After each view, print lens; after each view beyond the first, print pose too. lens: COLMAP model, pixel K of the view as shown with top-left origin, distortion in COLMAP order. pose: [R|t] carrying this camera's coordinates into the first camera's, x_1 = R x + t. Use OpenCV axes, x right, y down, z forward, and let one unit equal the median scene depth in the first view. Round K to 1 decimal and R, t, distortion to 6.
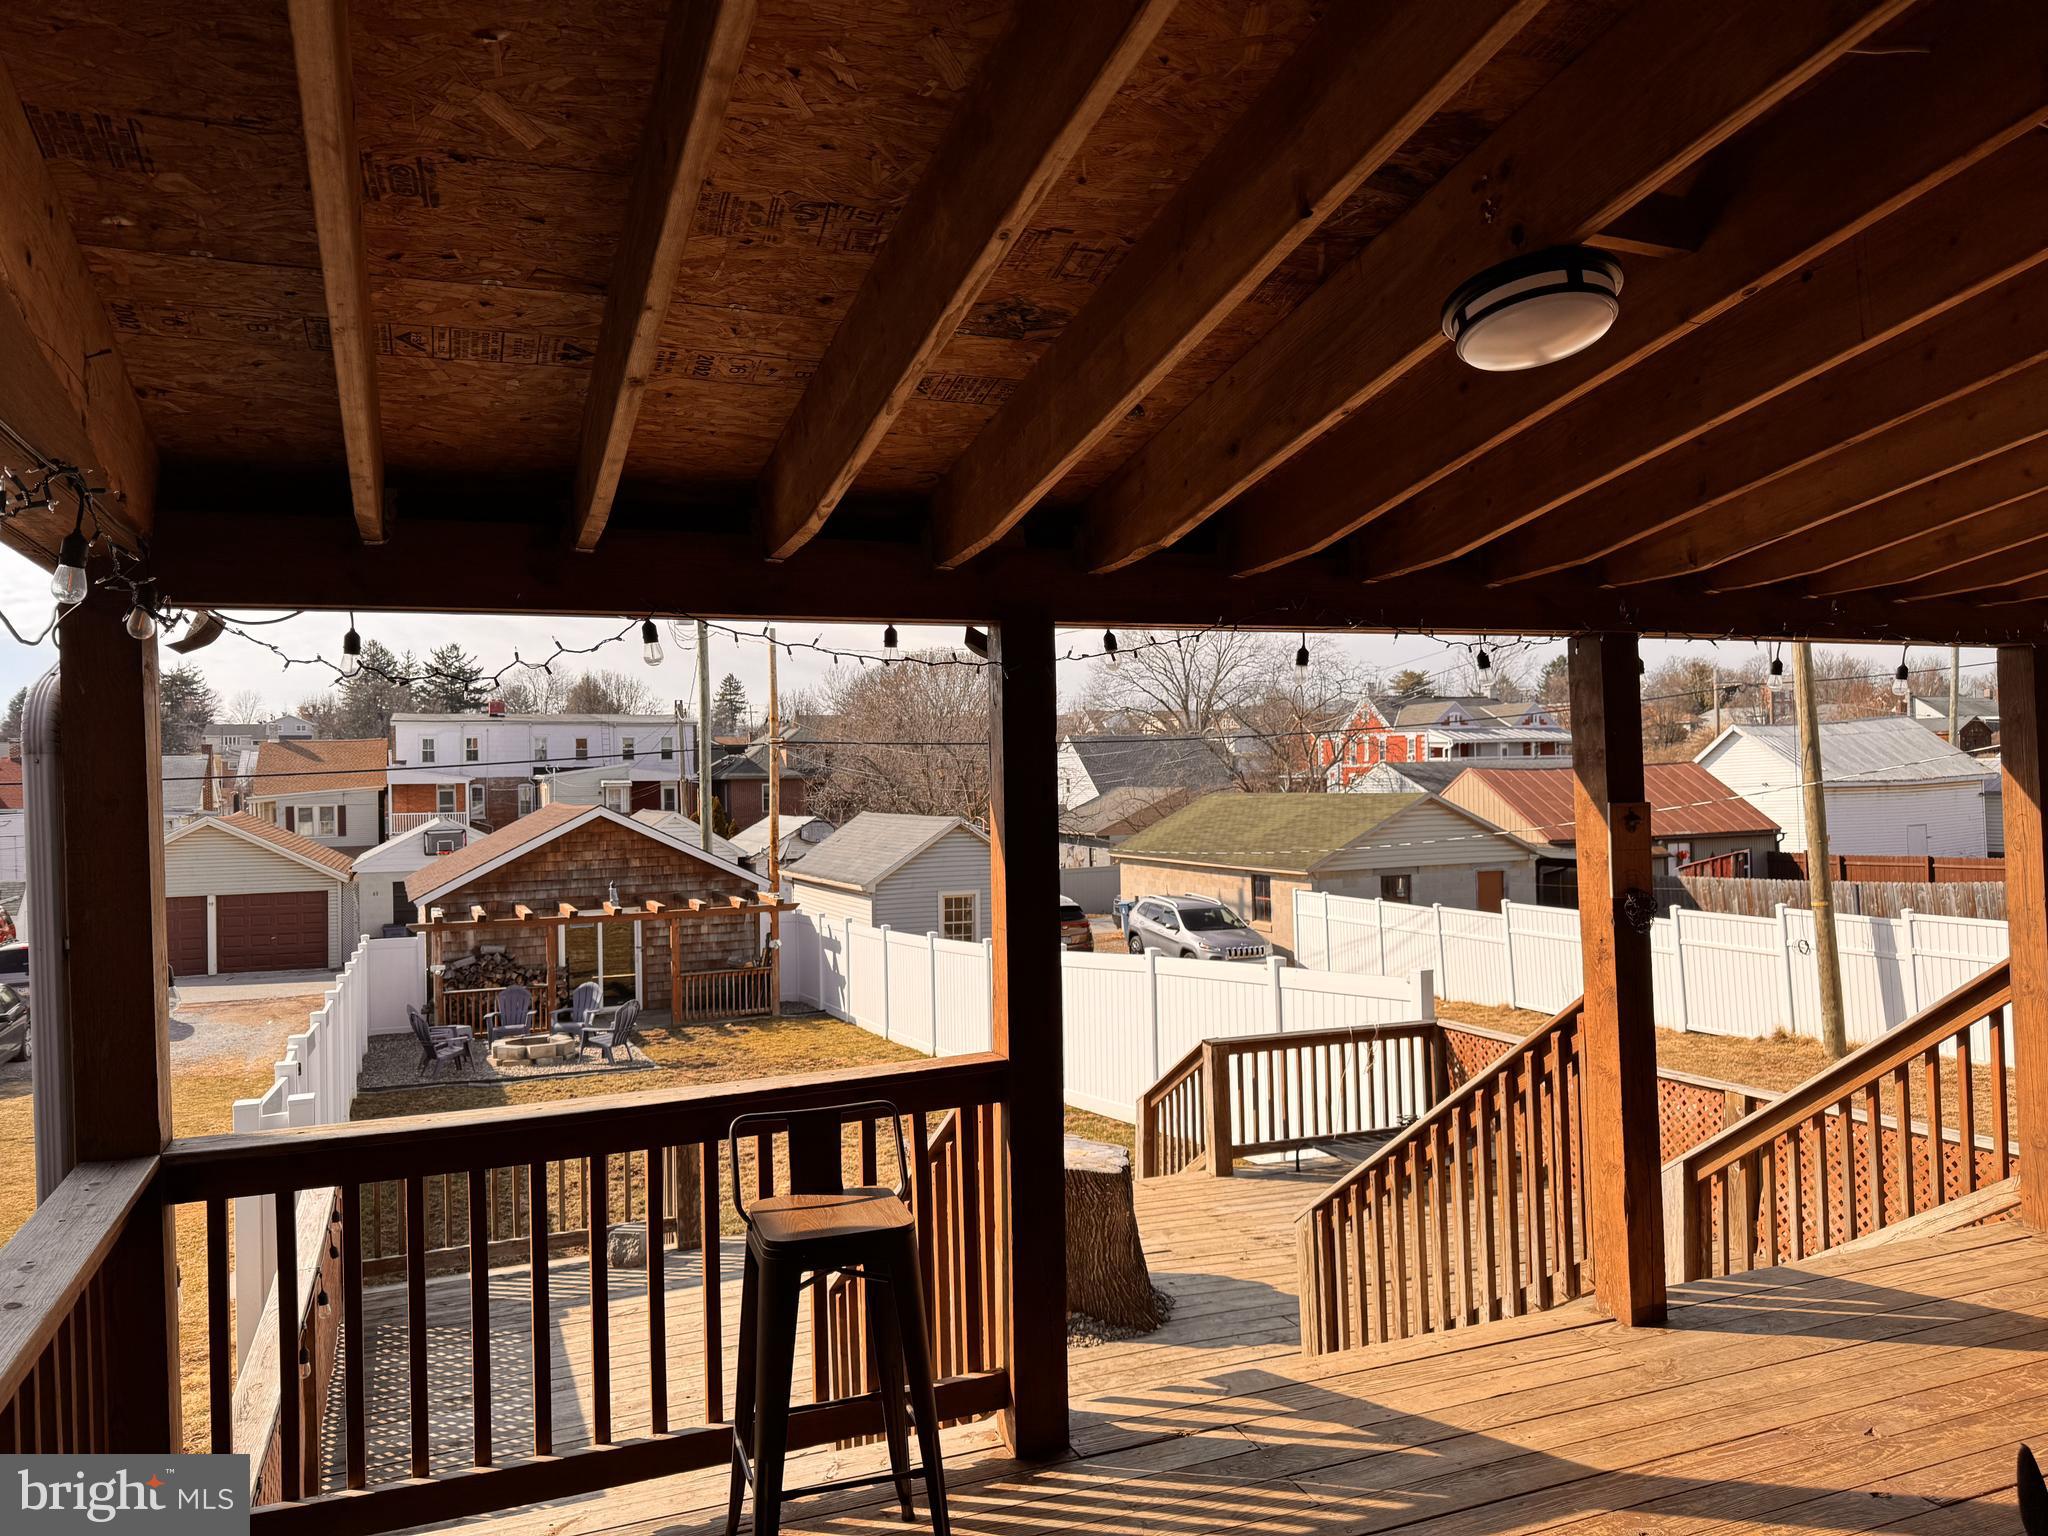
lens RADIAL K [[1422.9, 0, 1024.0], [0, 1422.9, 768.0], [0, 0, 1]] dist [0.131719, -0.190008]
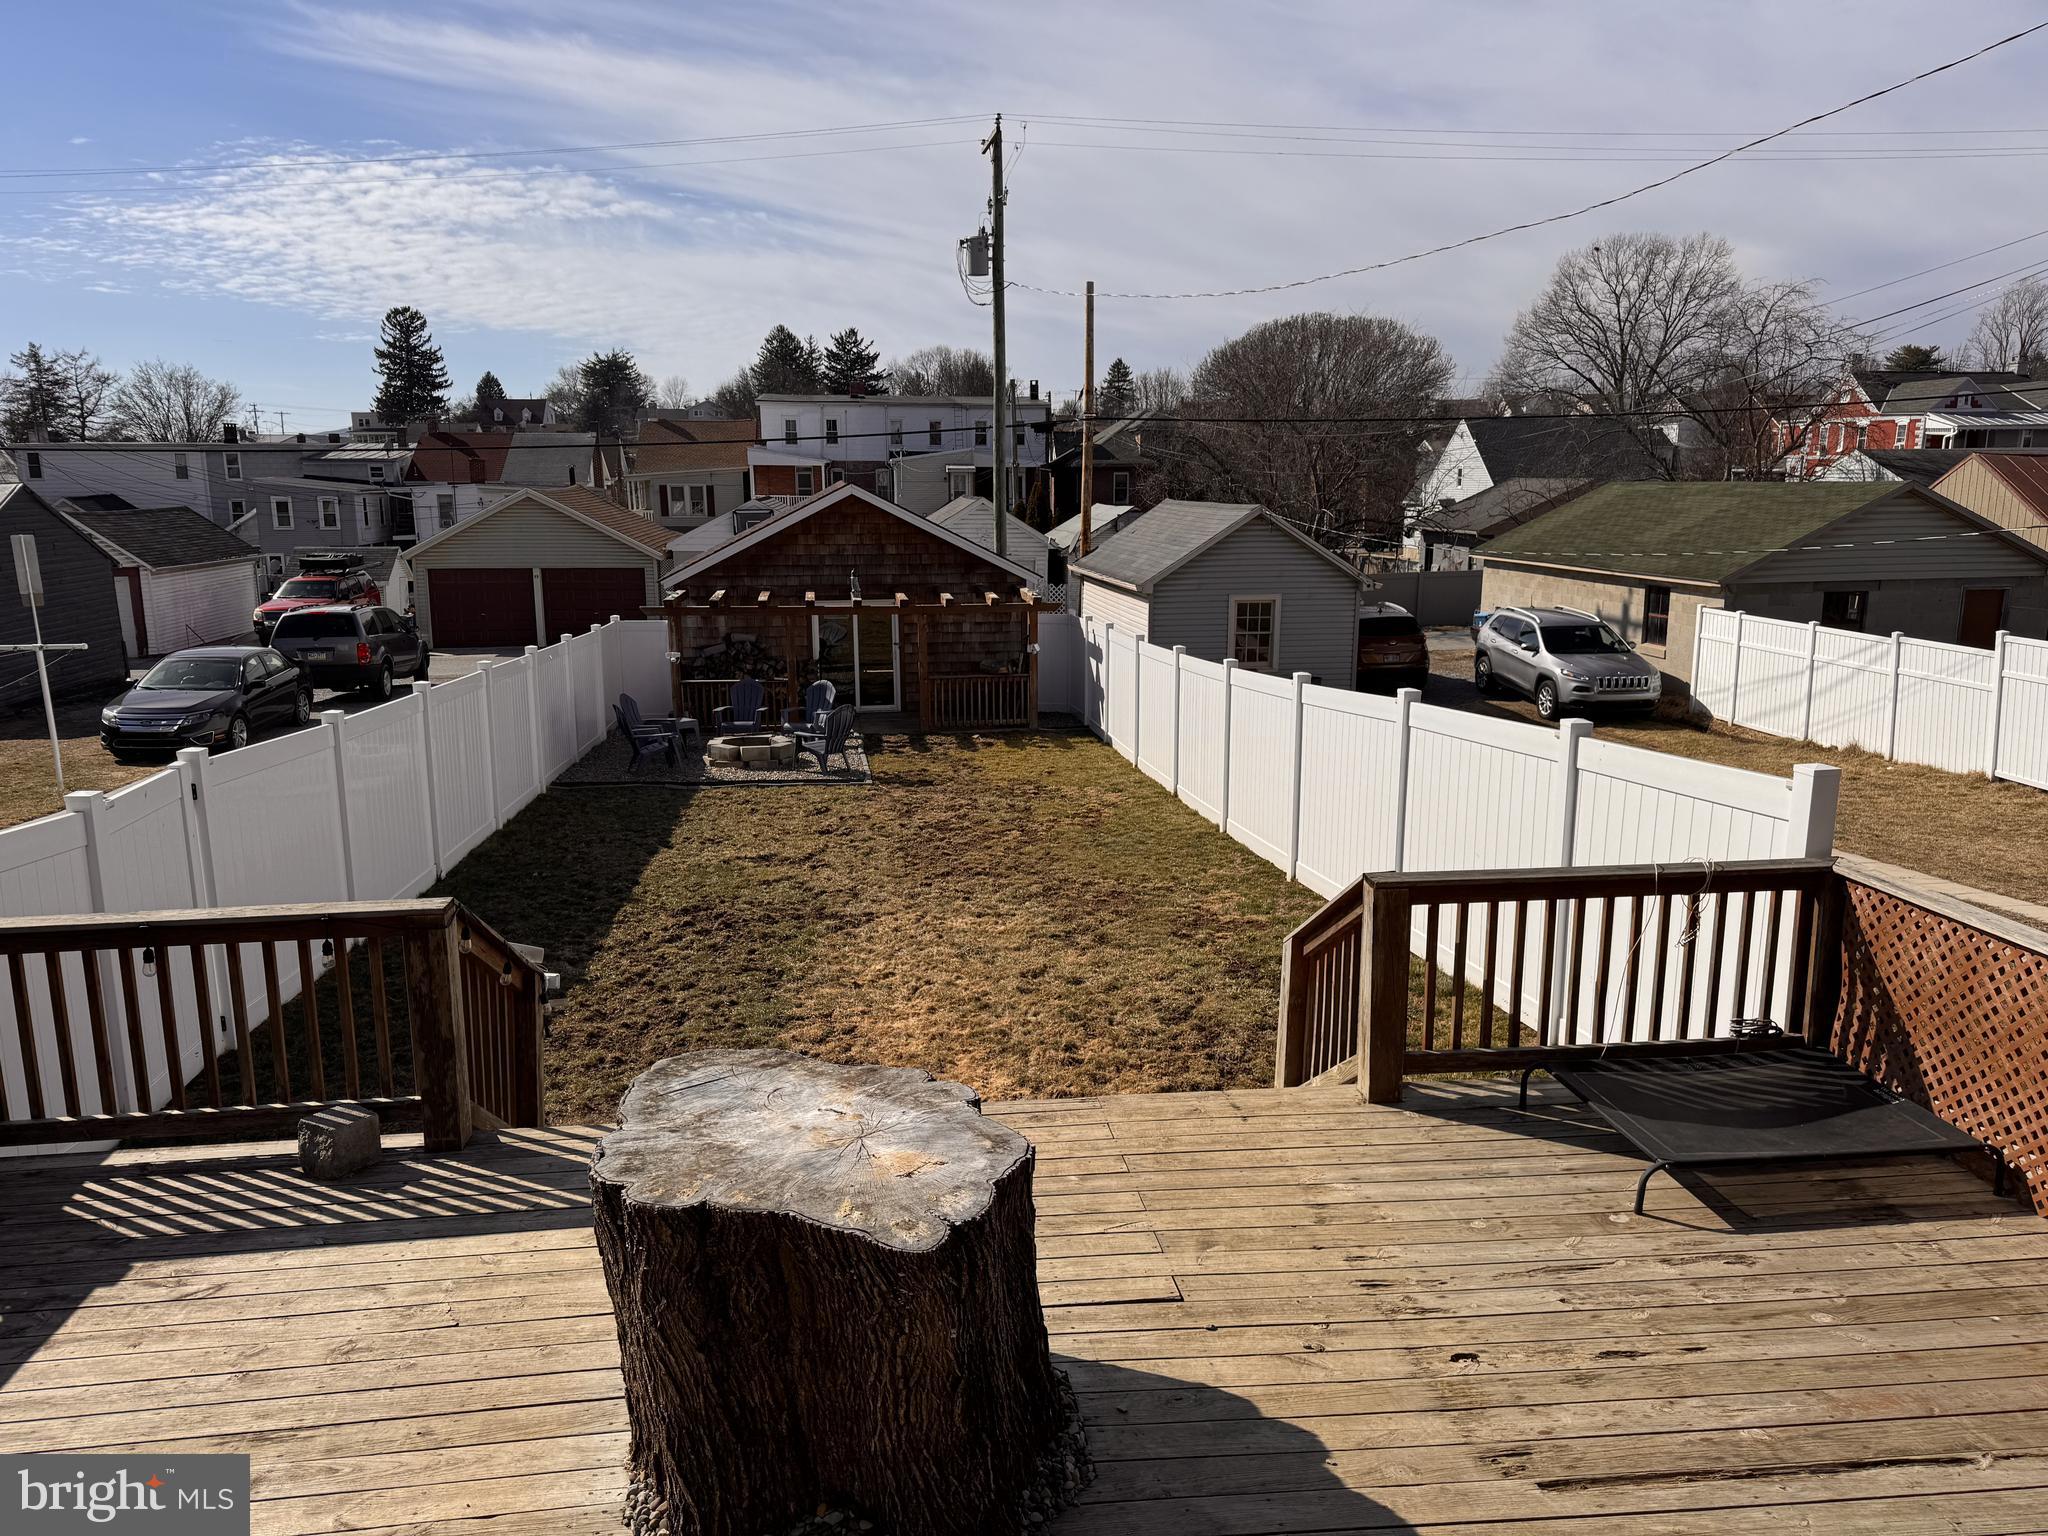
lens RADIAL K [[1422.9, 0, 1024.0], [0, 1422.9, 768.0], [0, 0, 1]] dist [0.131719, -0.190008]
pose [[0.963616, 0.068275, -0.258422, 0.044619], [-0.012723, 0.977447, 0.210798, 0.009206], [0.266986, -0.199841, 0.942752, 0.138484]]
